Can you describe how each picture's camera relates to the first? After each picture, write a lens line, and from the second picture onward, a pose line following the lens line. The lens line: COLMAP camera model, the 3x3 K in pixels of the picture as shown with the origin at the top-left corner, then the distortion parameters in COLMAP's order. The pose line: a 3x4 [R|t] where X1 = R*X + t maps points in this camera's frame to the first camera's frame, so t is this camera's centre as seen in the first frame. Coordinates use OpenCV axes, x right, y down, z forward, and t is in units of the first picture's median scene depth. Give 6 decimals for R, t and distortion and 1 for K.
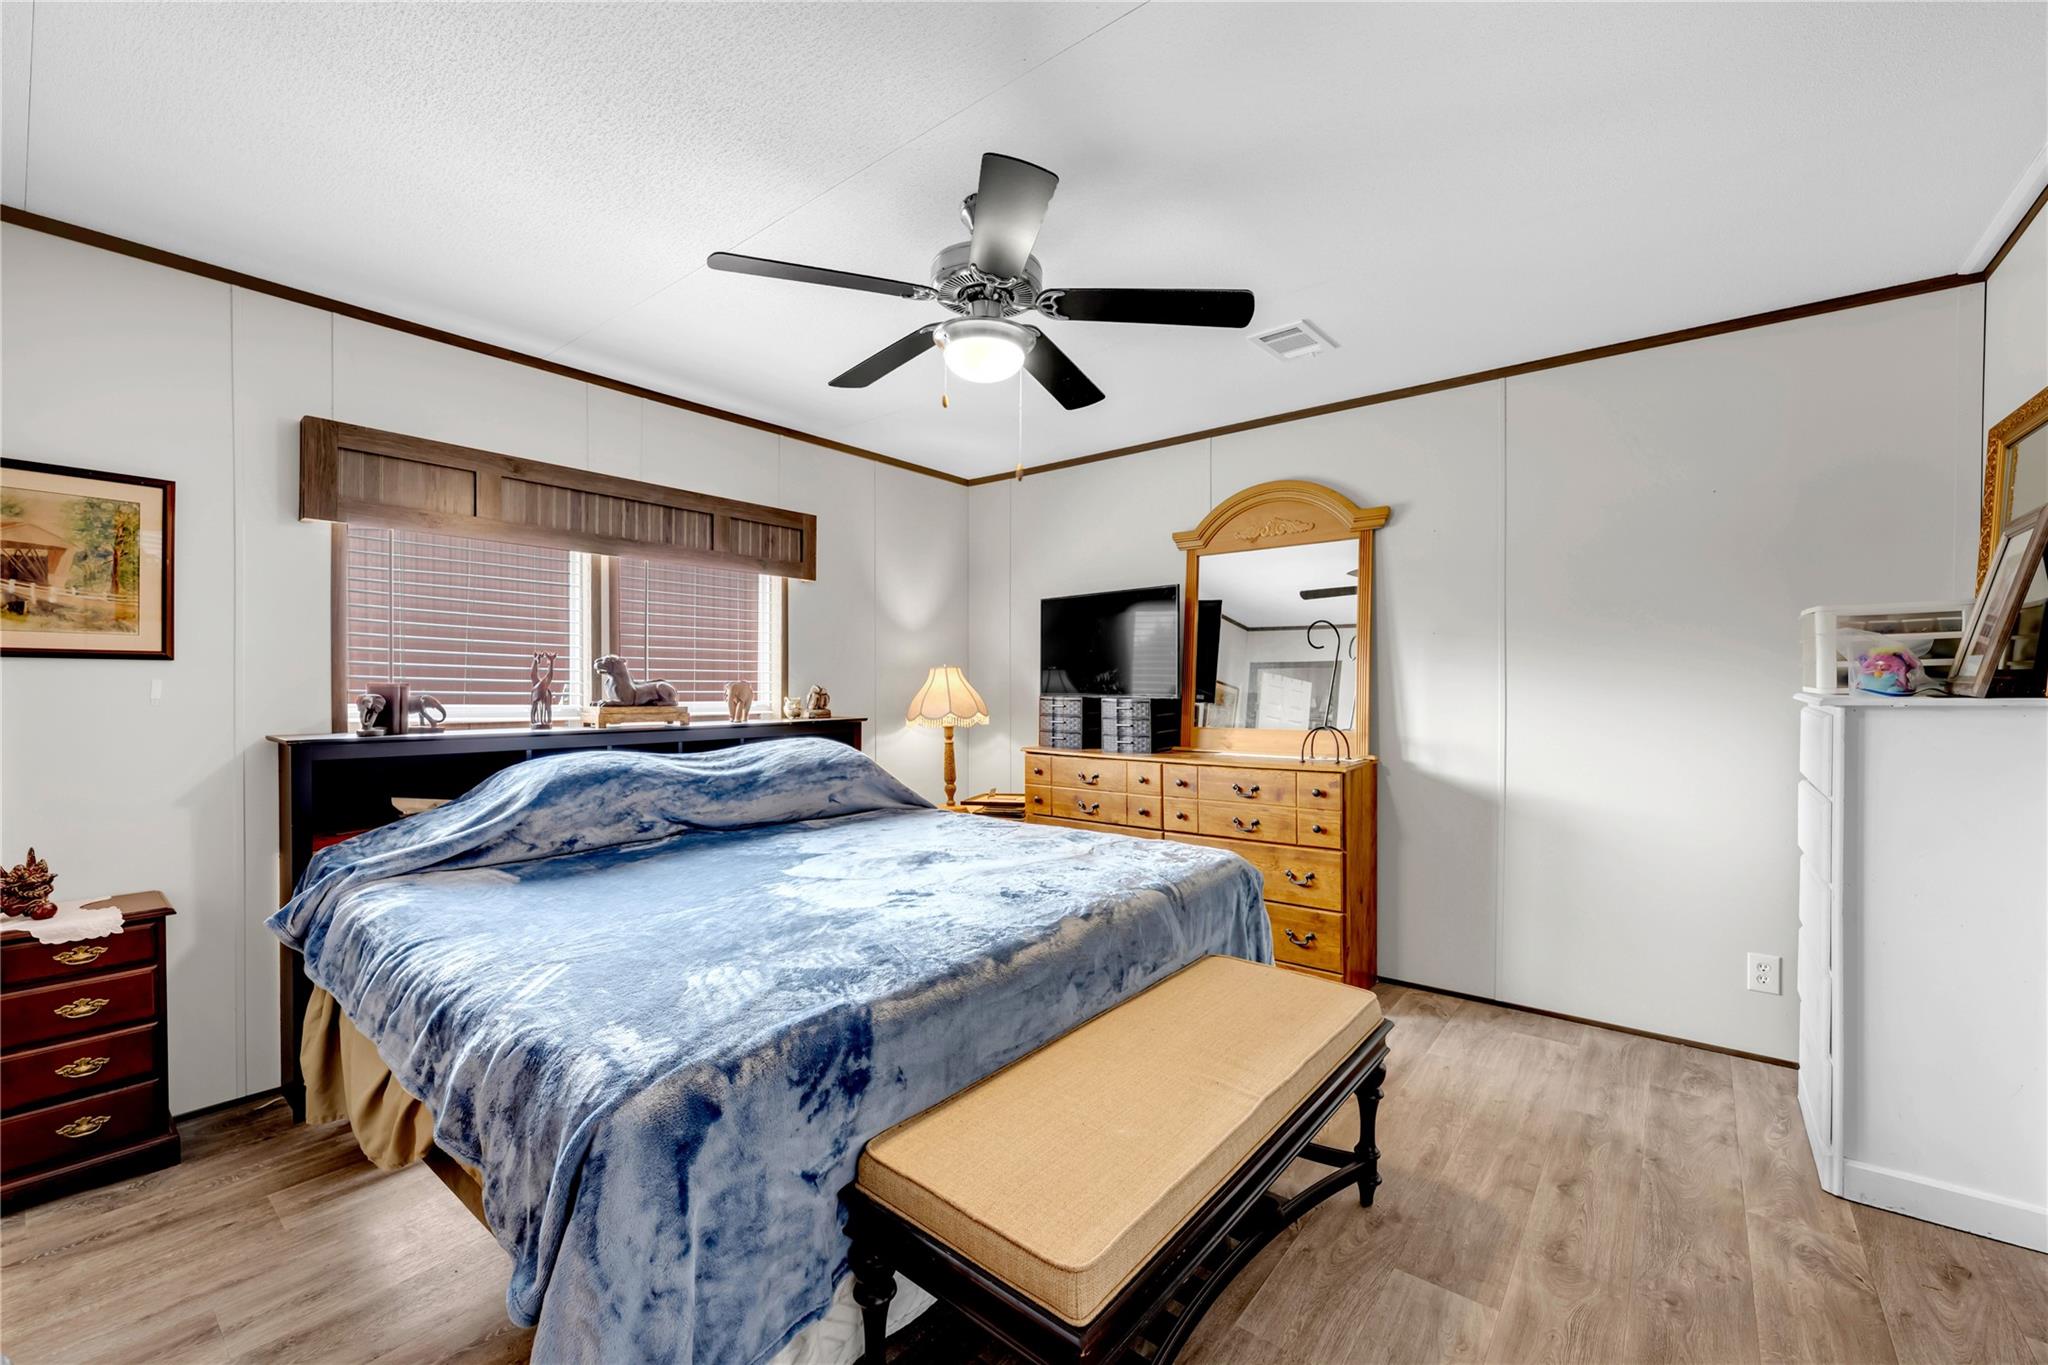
lens RADIAL K [[871.5, 0, 1001.3], [0, 871.5, 680.4], [0, 0, 1]] dist [-0.000036, 0.000018]
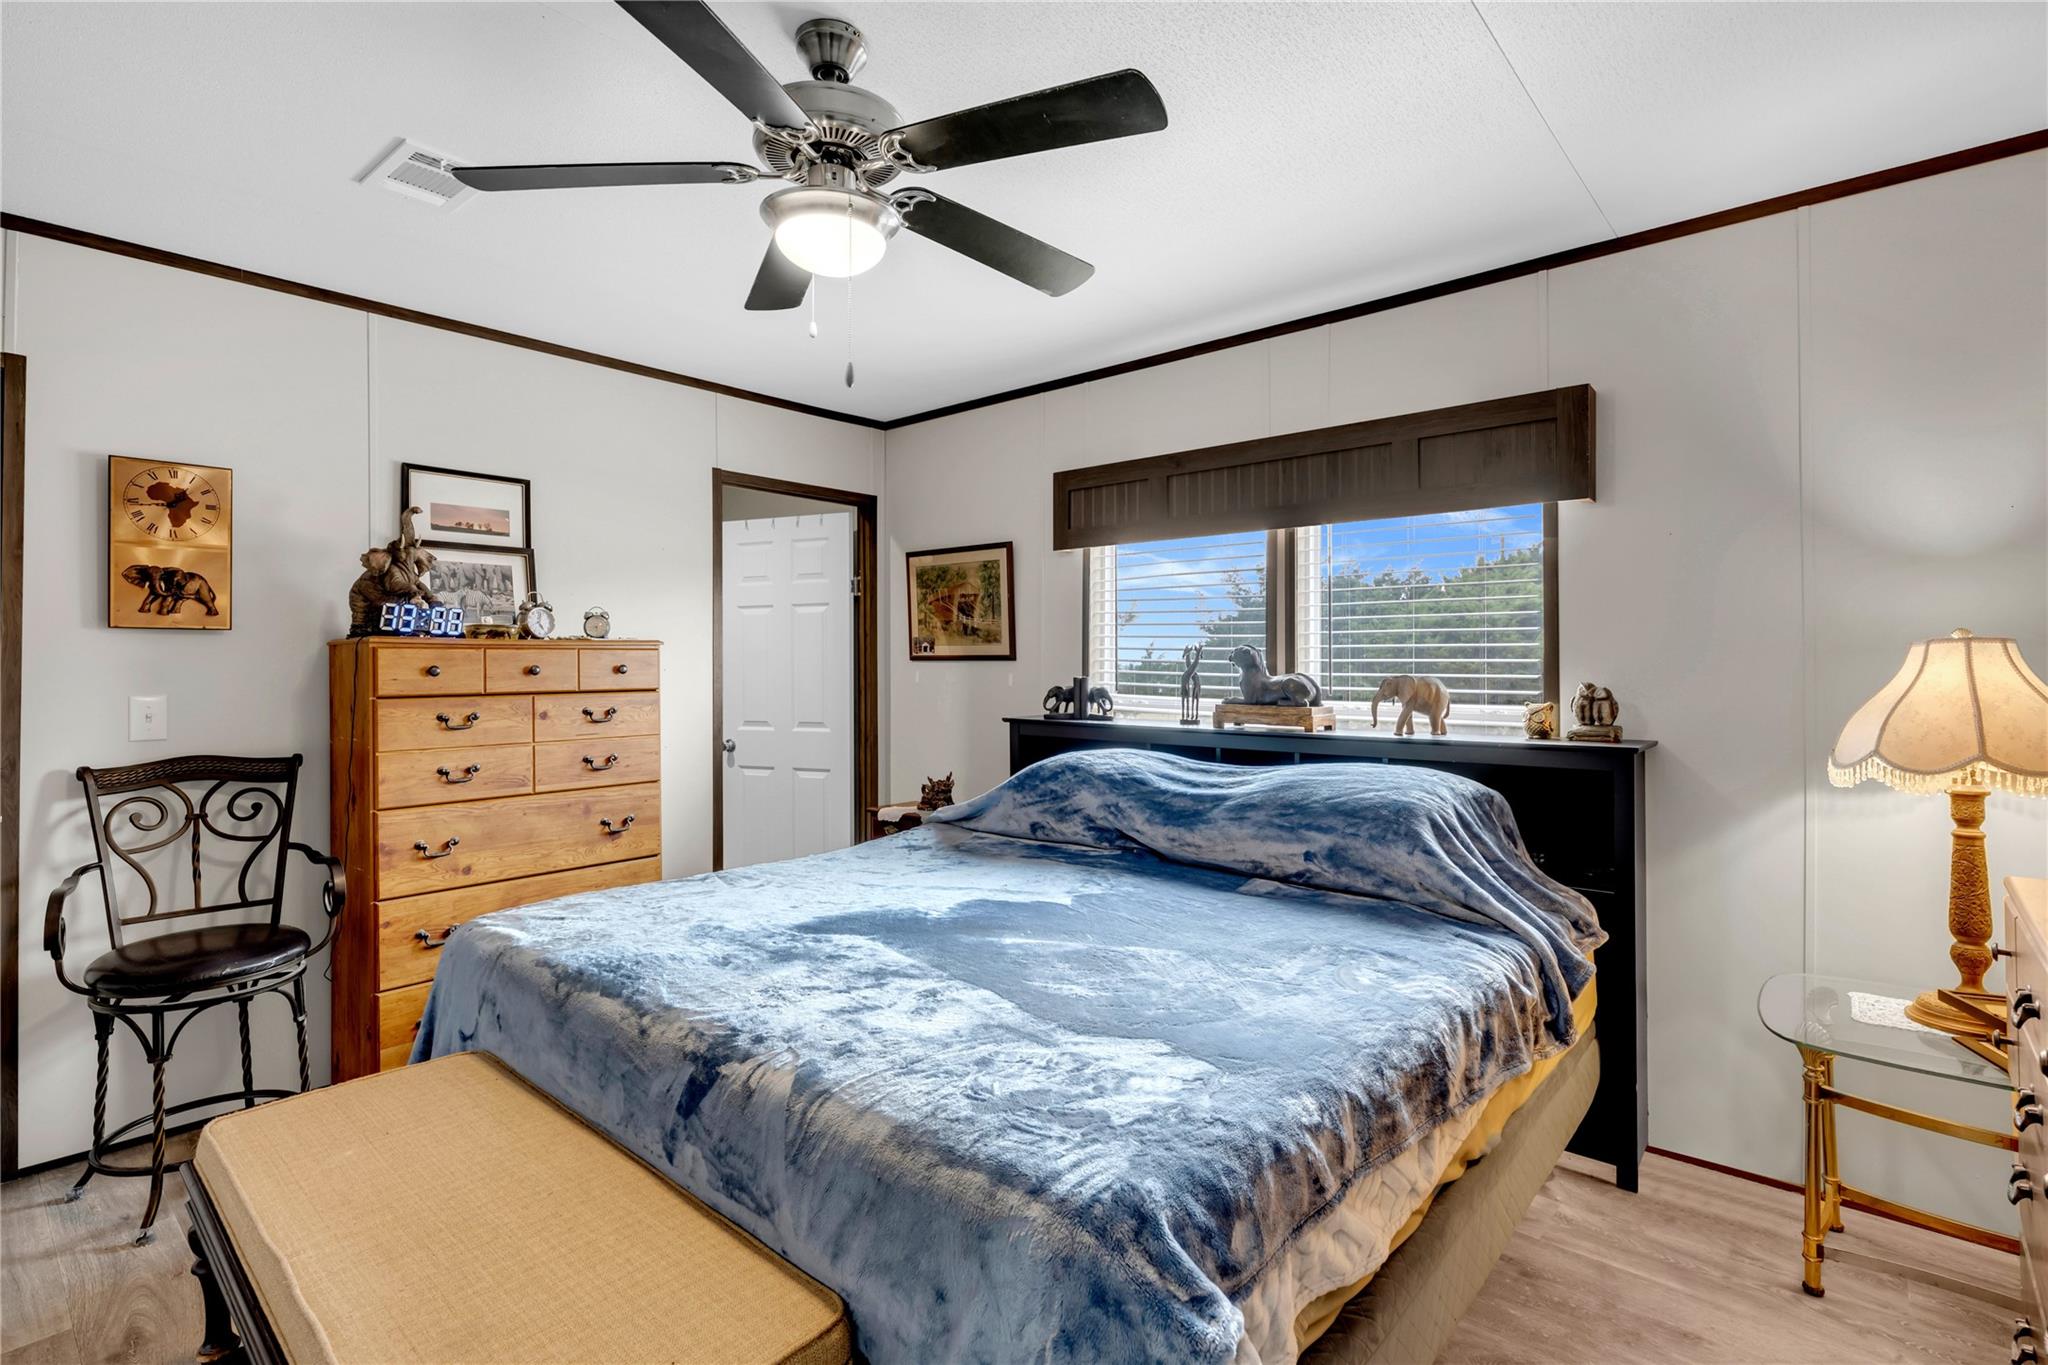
lens RADIAL K [[1004.0, 0, 1022.3], [0, 1004.0, 669.7], [0, 0, 1]] dist [0.001305, 0.000209]
pose [[-0.069247, -0.002953, -0.997595, 0.531473], [0.001538, 0.999994, -0.003067, -0.001641], [0.997598, -0.001747, -0.069243, 0.787239]]
